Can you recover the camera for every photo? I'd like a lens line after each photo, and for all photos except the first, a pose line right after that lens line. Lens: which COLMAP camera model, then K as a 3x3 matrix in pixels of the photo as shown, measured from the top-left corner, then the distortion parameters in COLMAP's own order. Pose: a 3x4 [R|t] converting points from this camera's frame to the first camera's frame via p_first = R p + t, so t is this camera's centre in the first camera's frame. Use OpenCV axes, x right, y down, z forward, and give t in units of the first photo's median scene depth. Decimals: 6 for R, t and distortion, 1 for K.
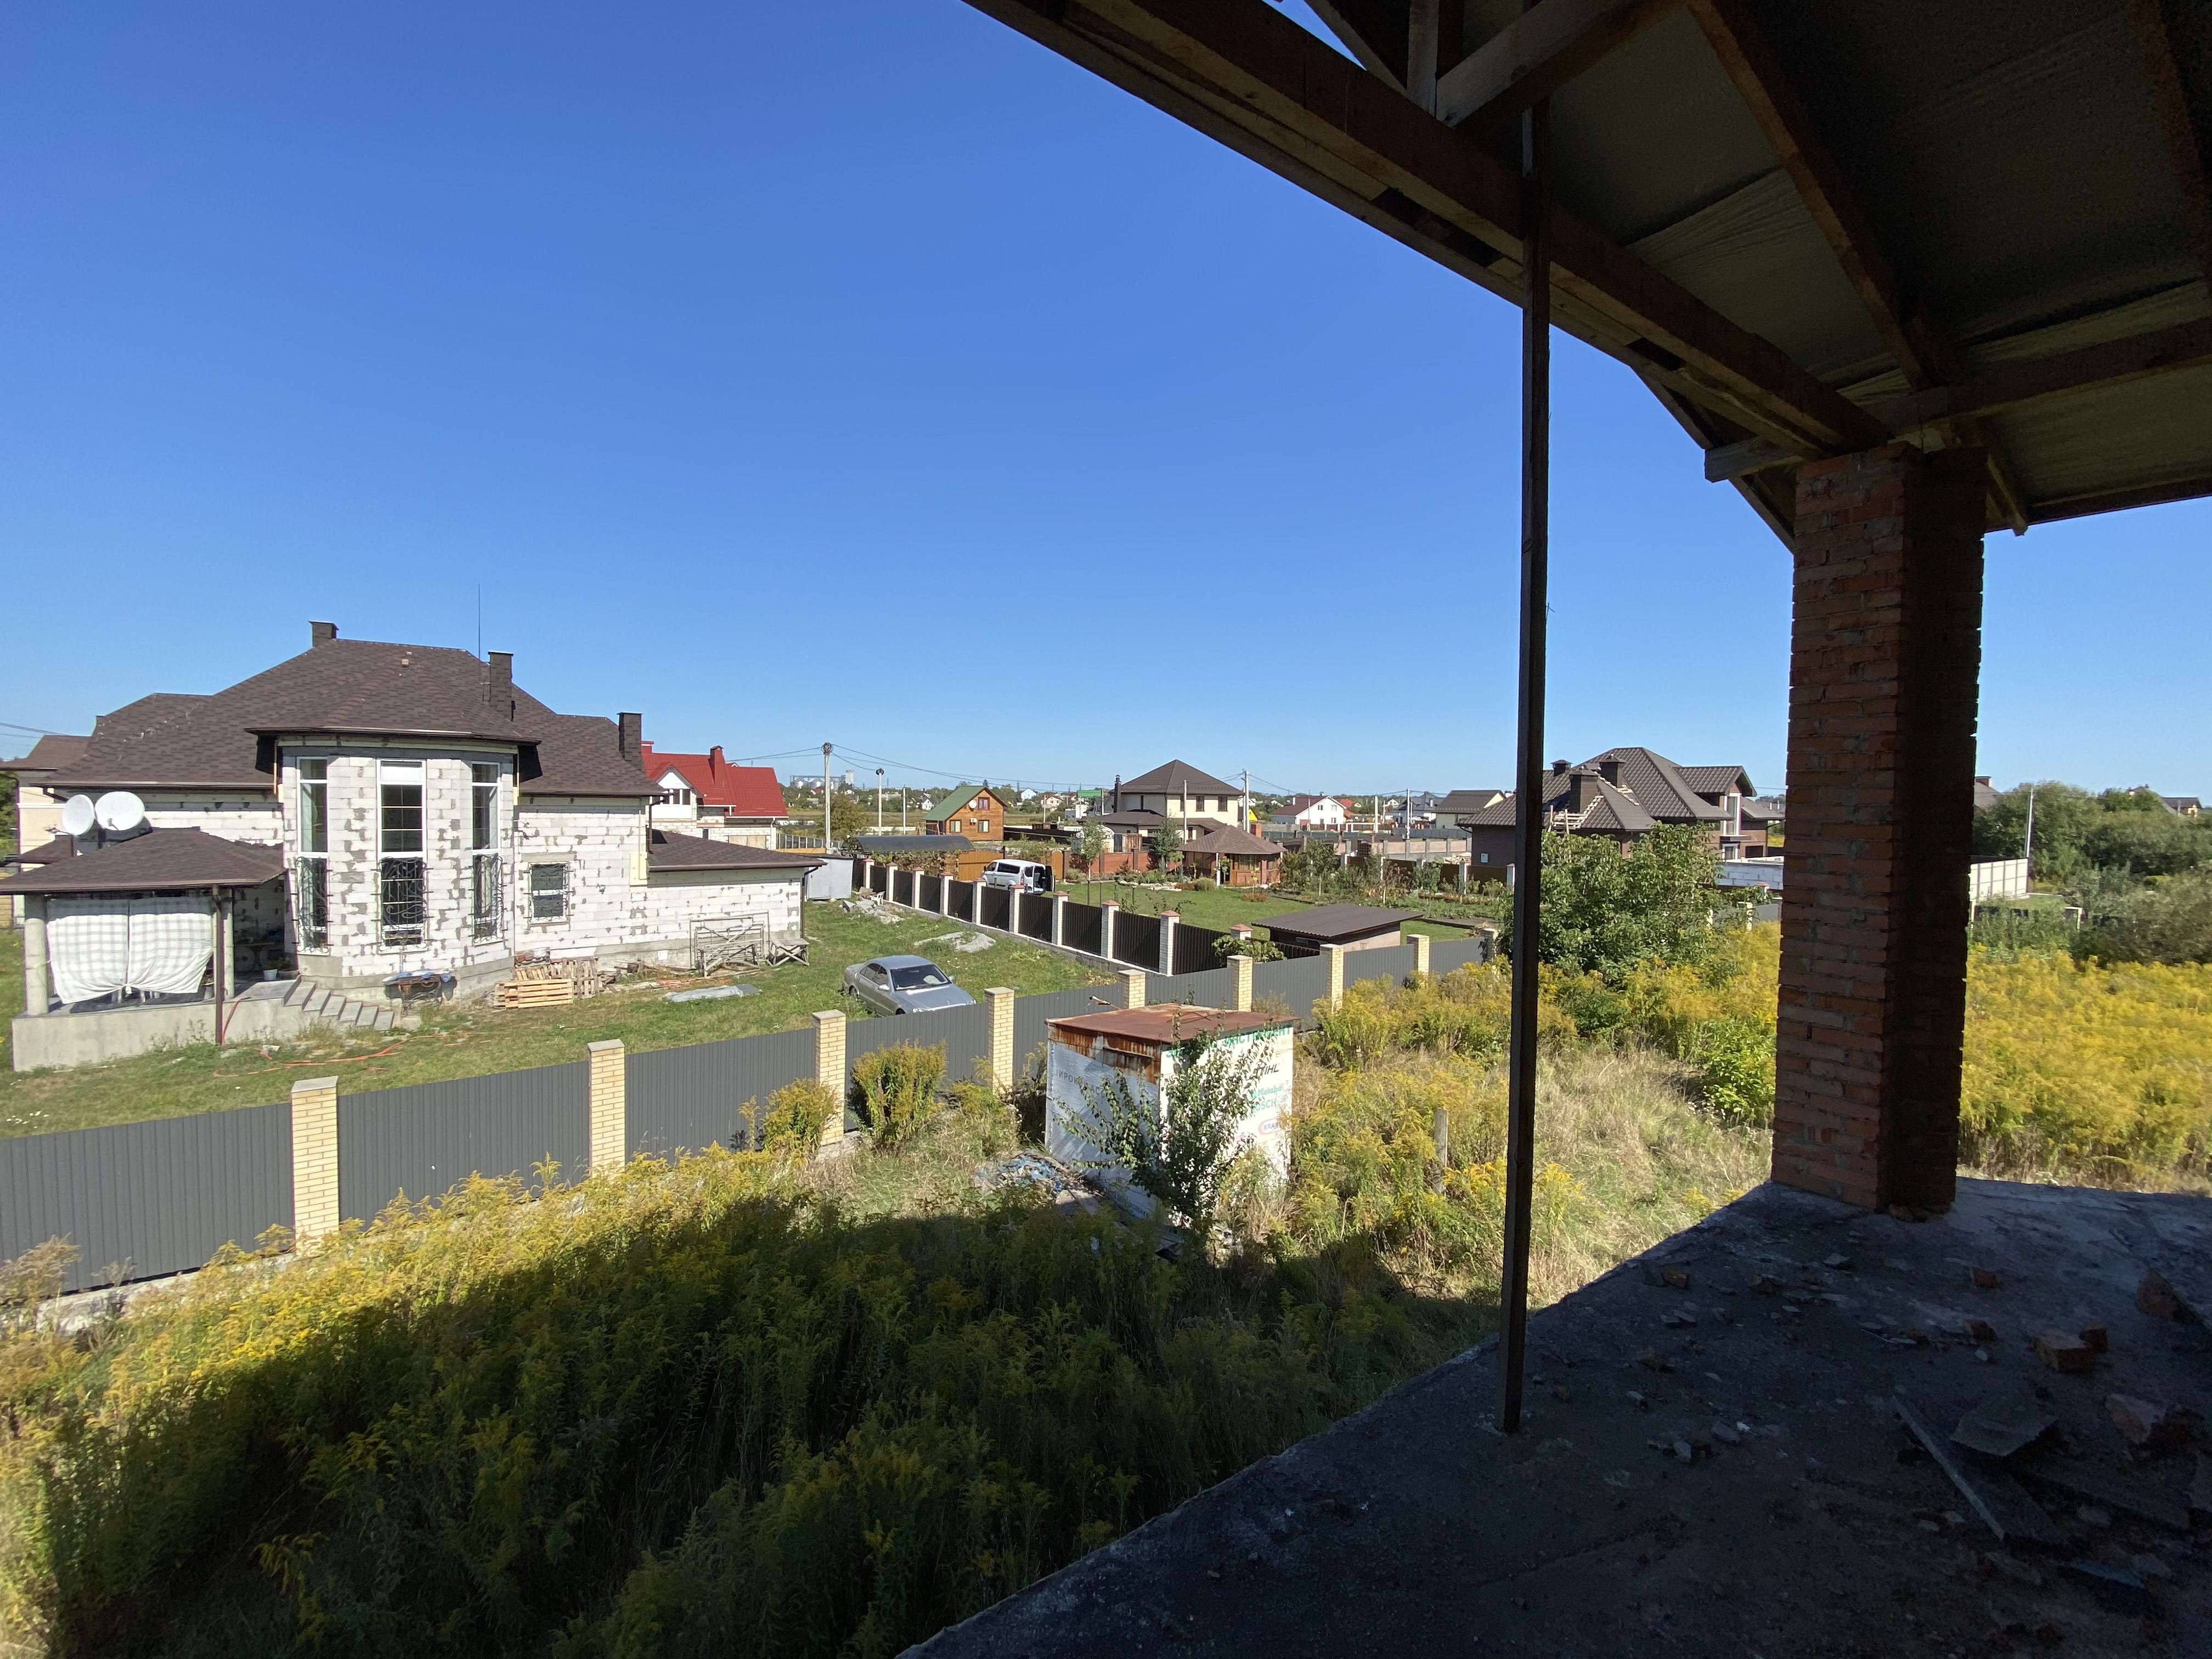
lens RADIAL K [[890.4, 0, 1106.5], [0, 890.4, 814.5], [0, 0, 1]] dist [-0.022042, -0.002050]
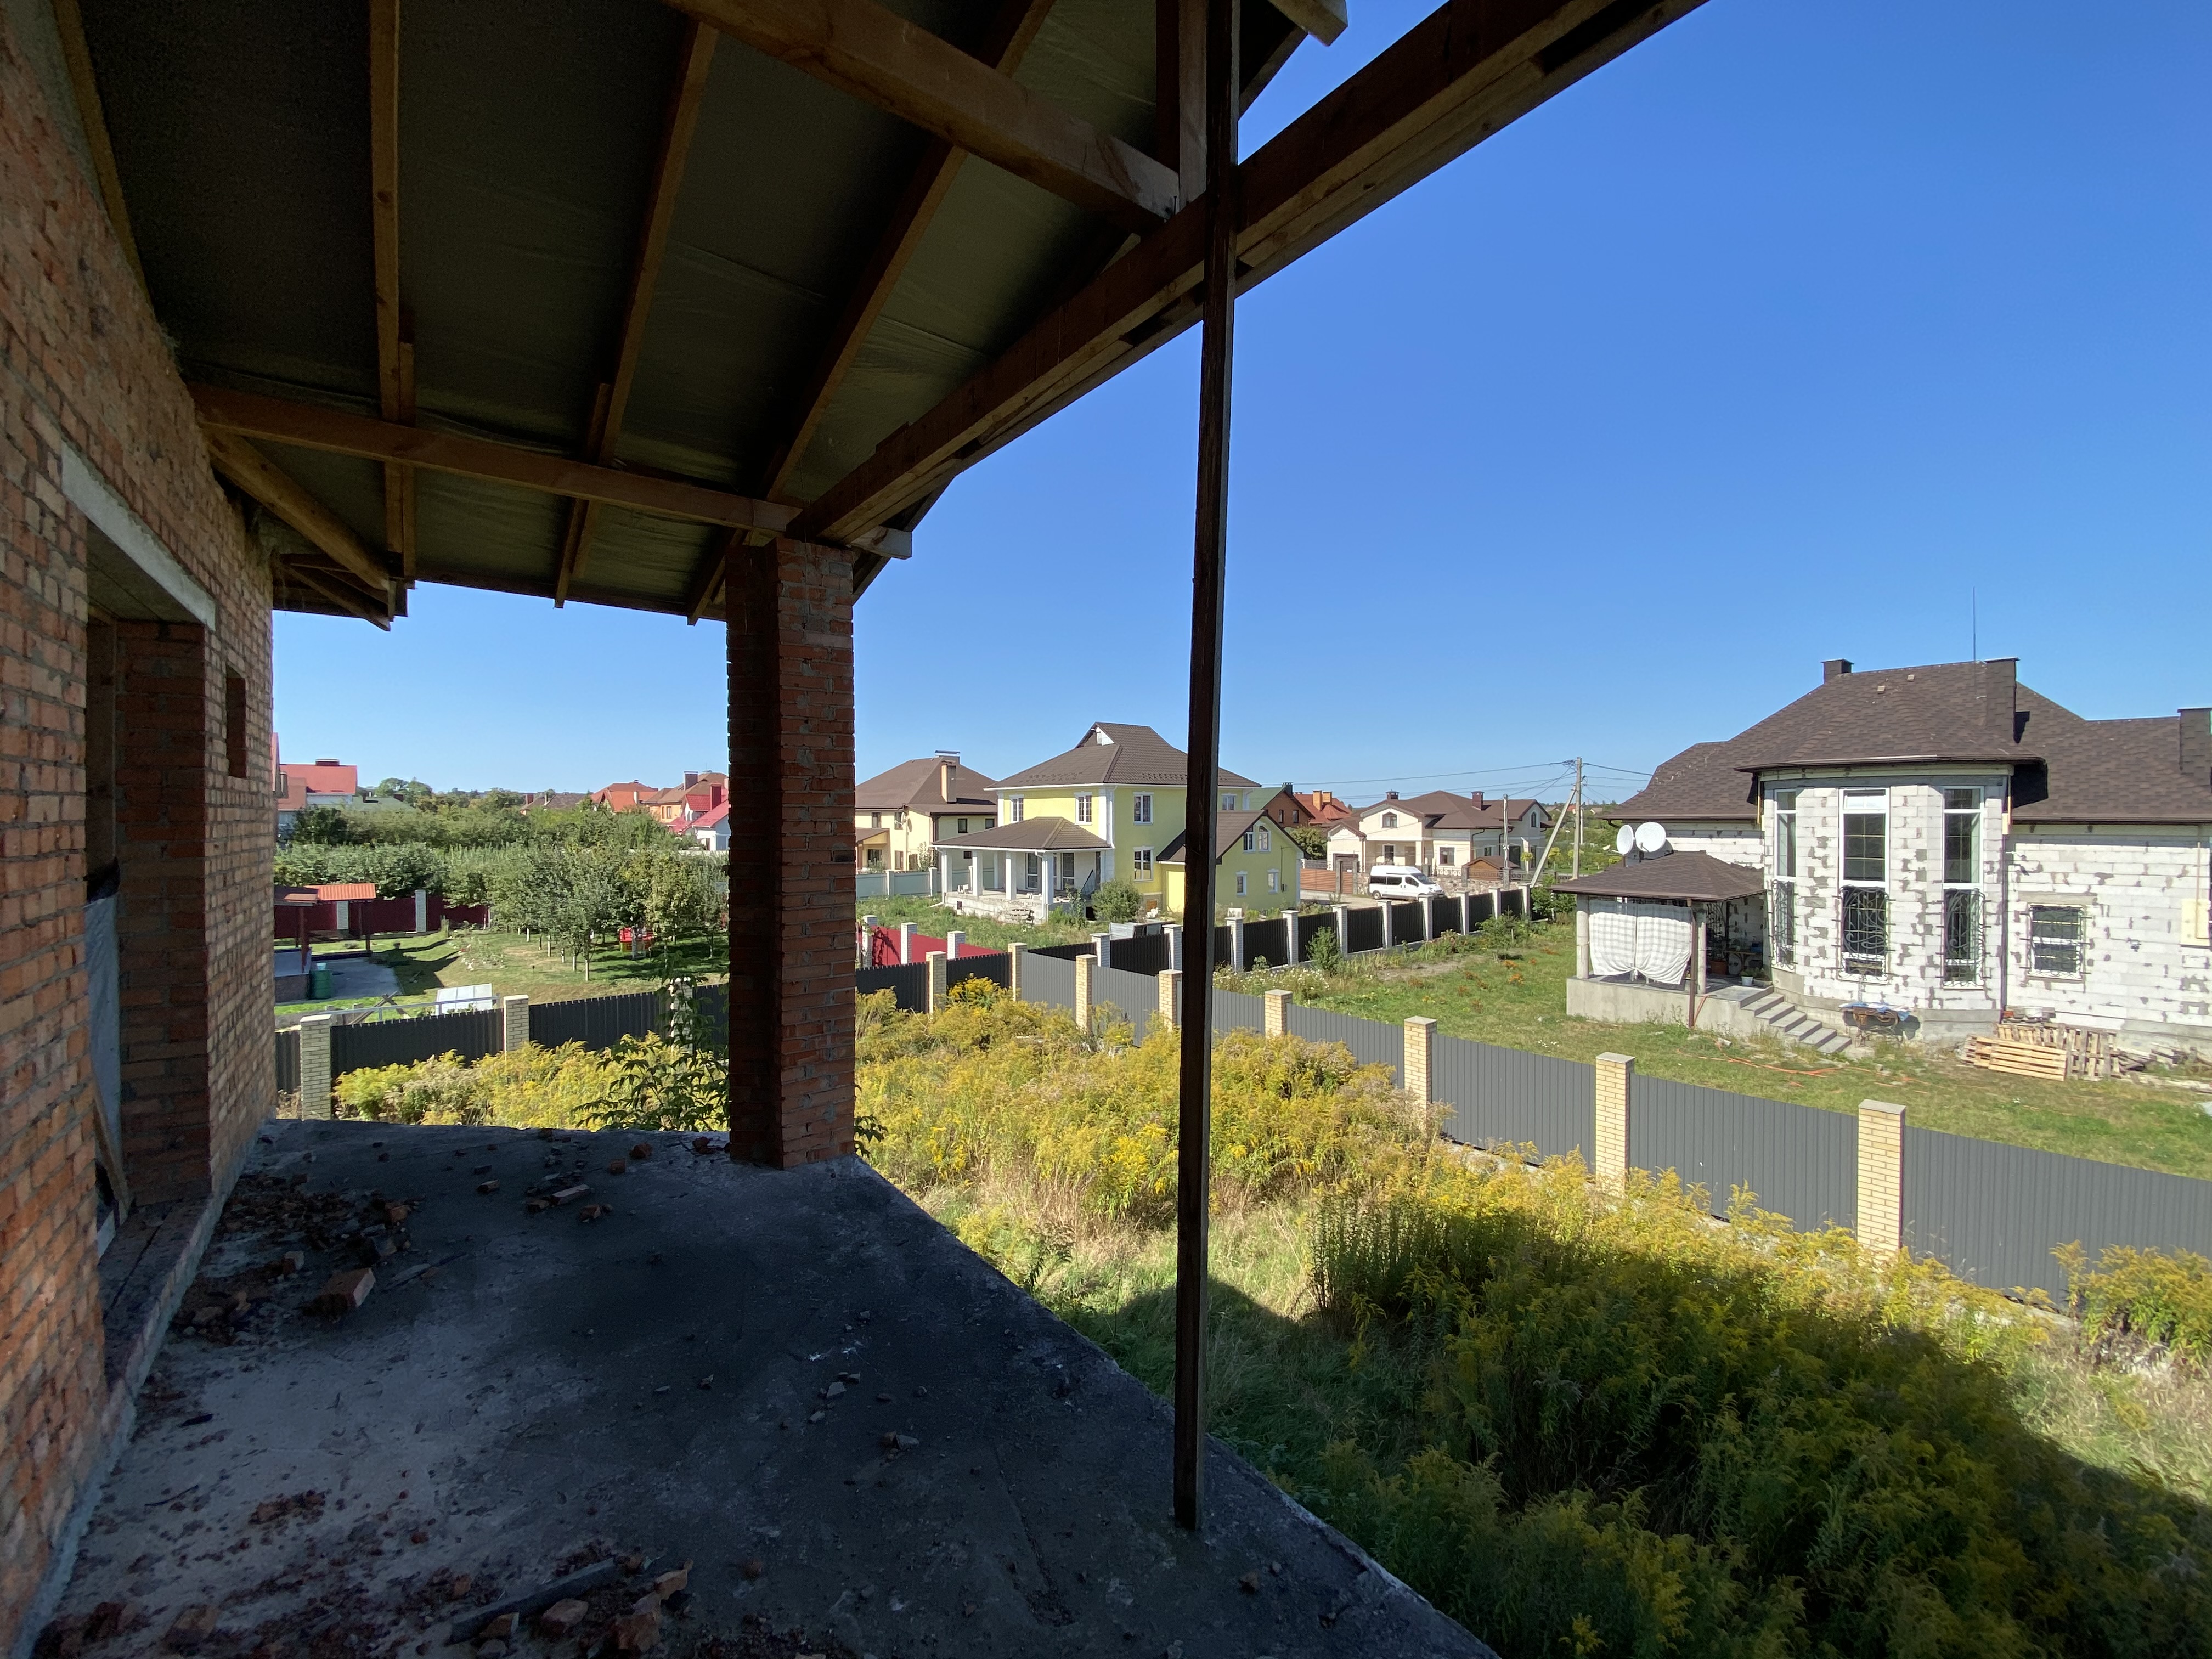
lens RADIAL K [[890.4, 0, 1106.3], [0, 890.4, 830.7], [0, 0, 1]] dist [-0.022042, -0.002050]
pose [[0.050699, 0.002244, -0.998711, 0.142914], [-0.013337, 0.999910, 0.001570, -0.004406], [0.998625, 0.013240, 0.050725, 0.088259]]
